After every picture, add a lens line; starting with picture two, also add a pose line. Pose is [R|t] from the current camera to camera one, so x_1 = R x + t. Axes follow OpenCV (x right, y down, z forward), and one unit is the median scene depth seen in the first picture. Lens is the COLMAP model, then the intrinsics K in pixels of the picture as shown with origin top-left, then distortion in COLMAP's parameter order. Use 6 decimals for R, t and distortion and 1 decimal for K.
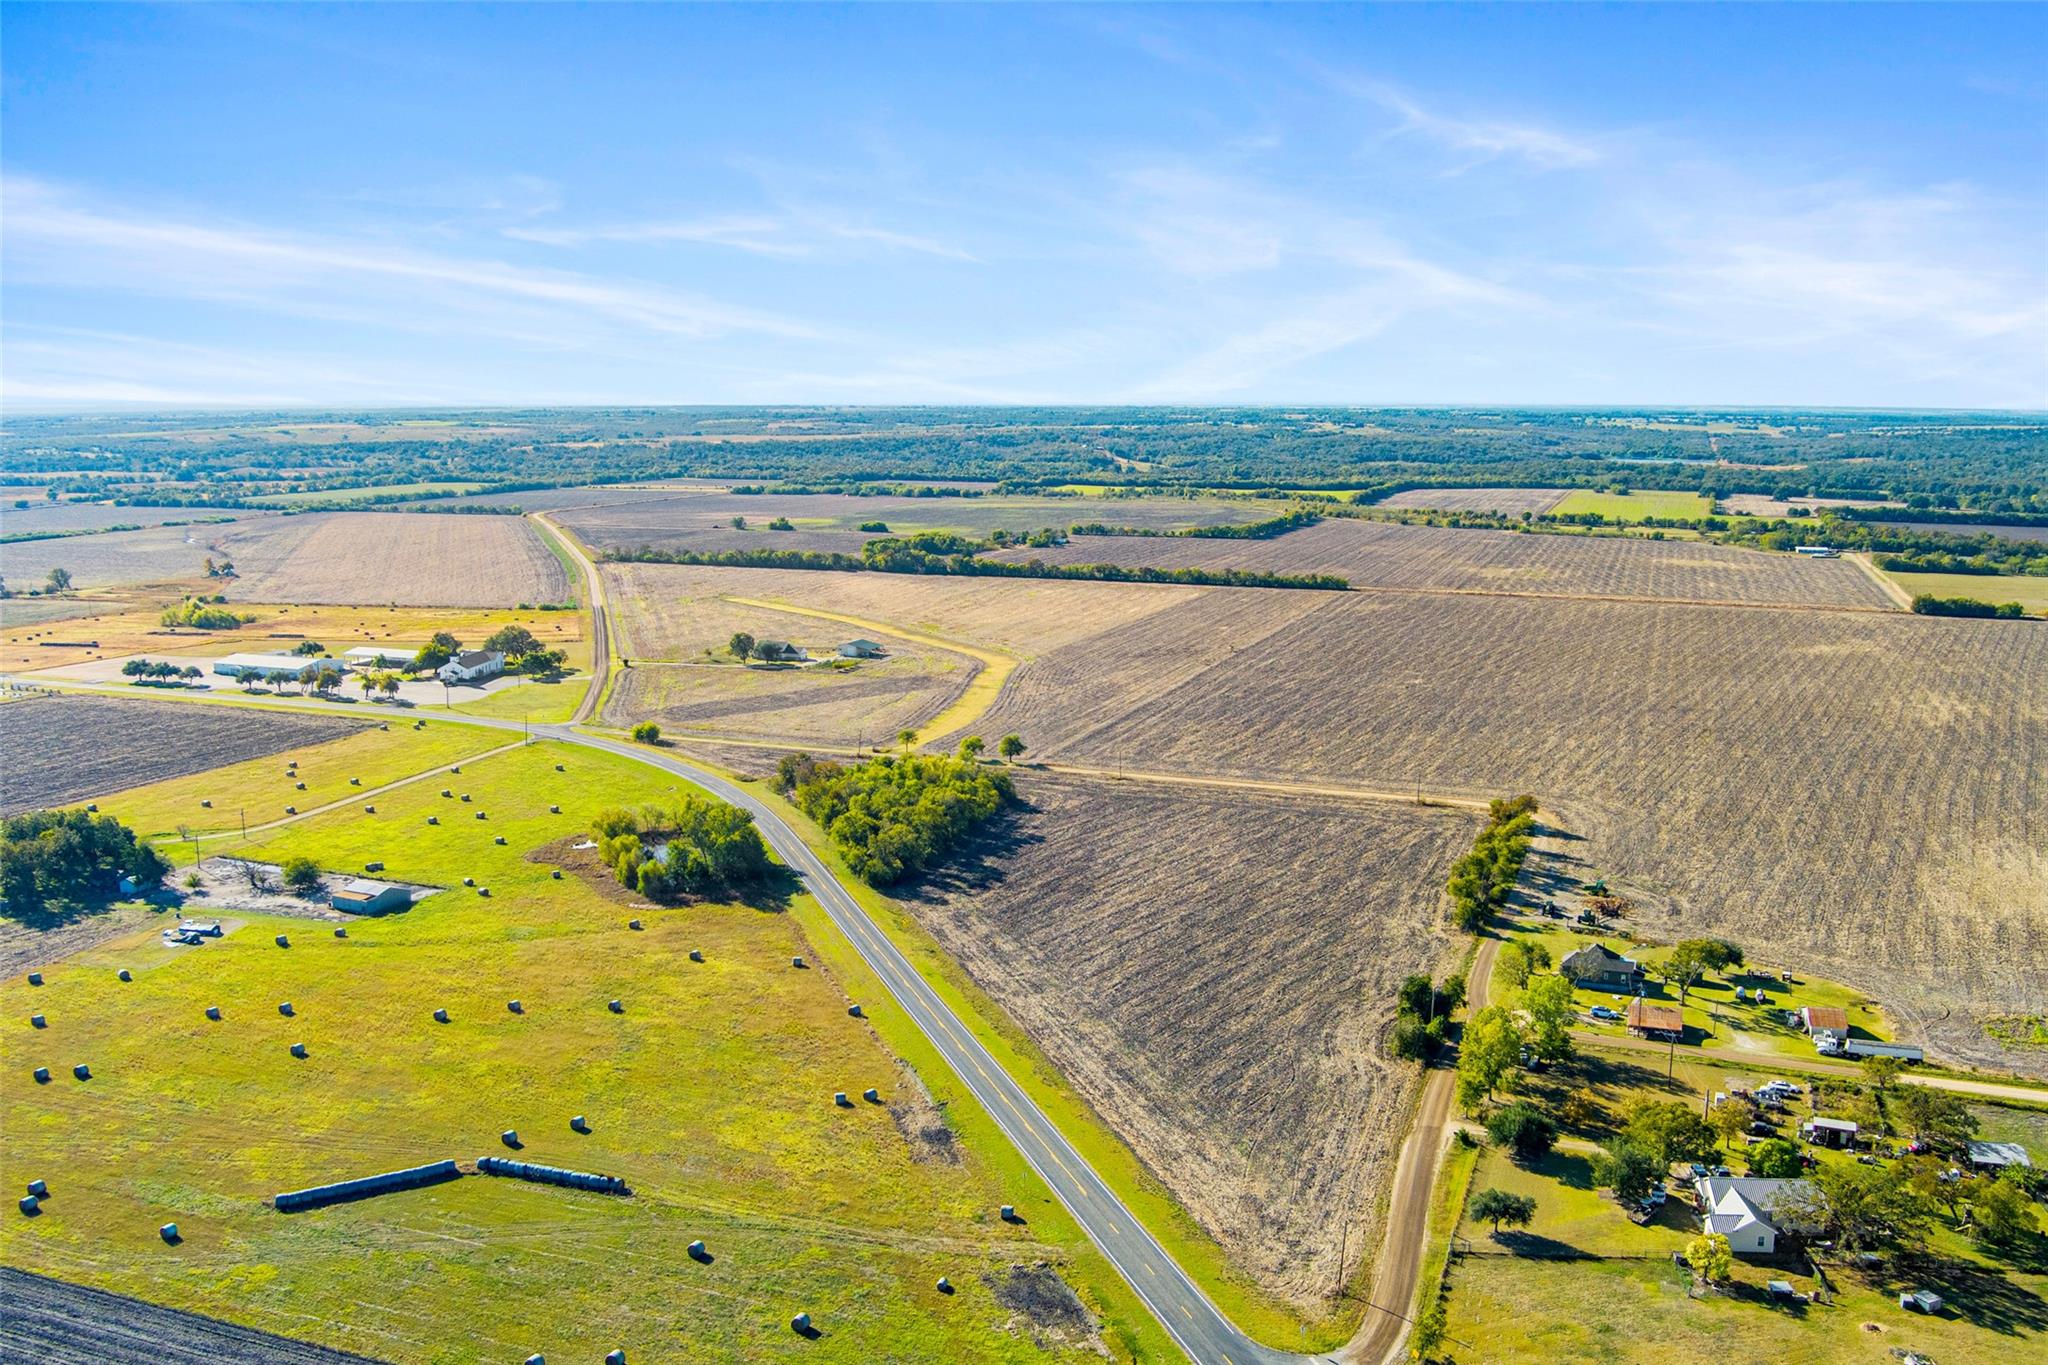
lens RADIAL K [[1760.9, 0, 1024.0], [0, 1760.9, 682.5], [0, 0, 1]] dist [-0.059078, -0.005372]
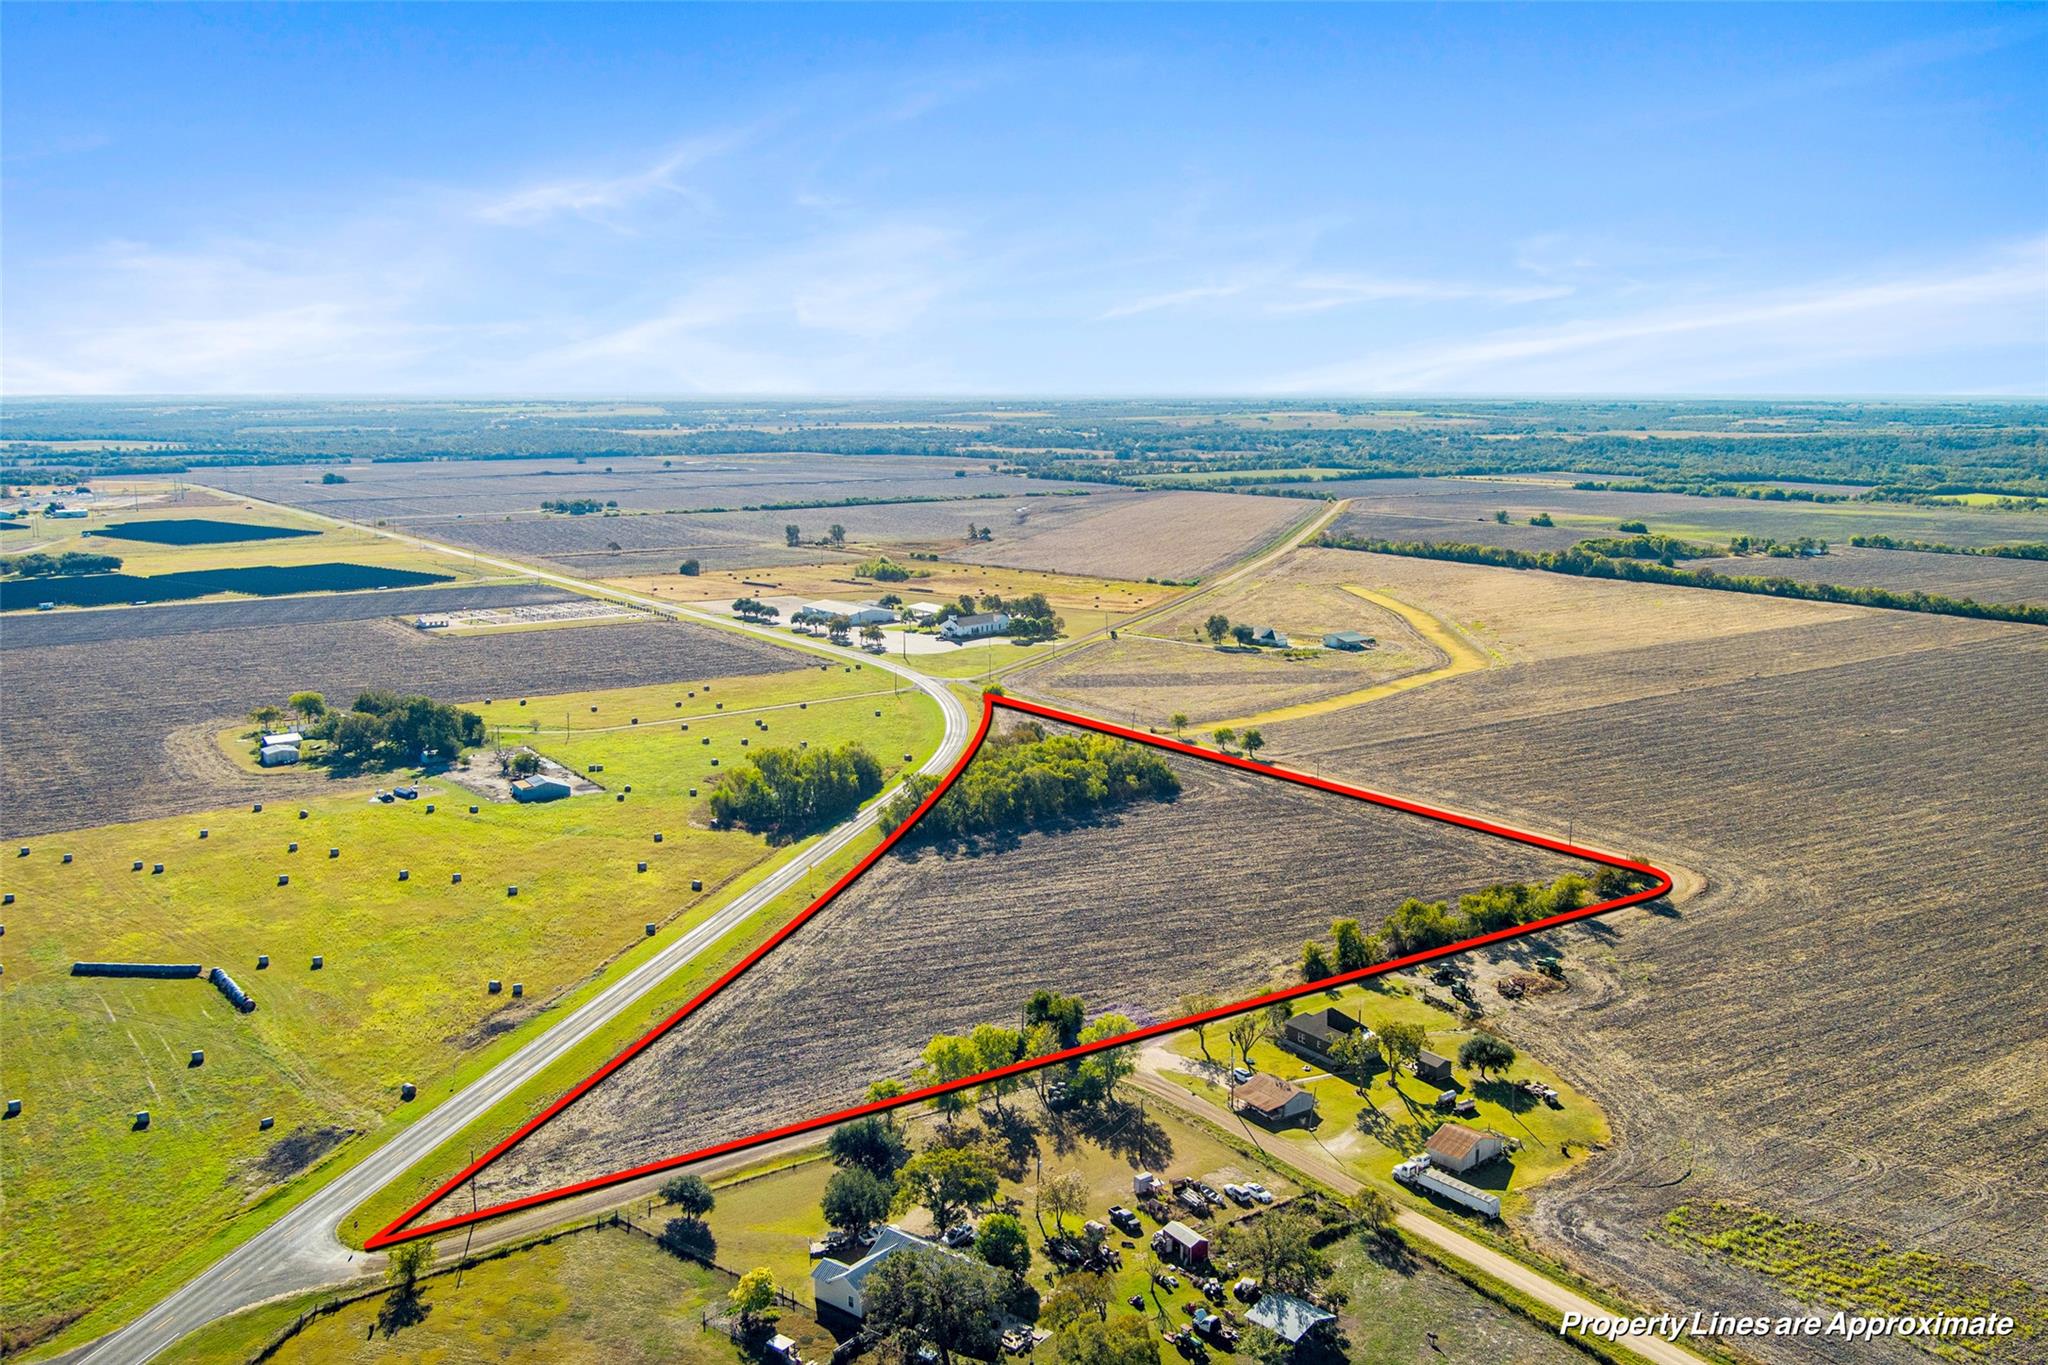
lens RADIAL K [[1704.5, 0, 1024.0], [0, 1704.5, 682.5], [0, 0, 1]] dist [-0.023000, -0.003586]
pose [[0.834531, 0.095848, -0.542560, 0.149686], [-0.091093, 0.995202, 0.035698, -0.007026], [0.543379, 0.019632, 0.839258, 0.044479]]
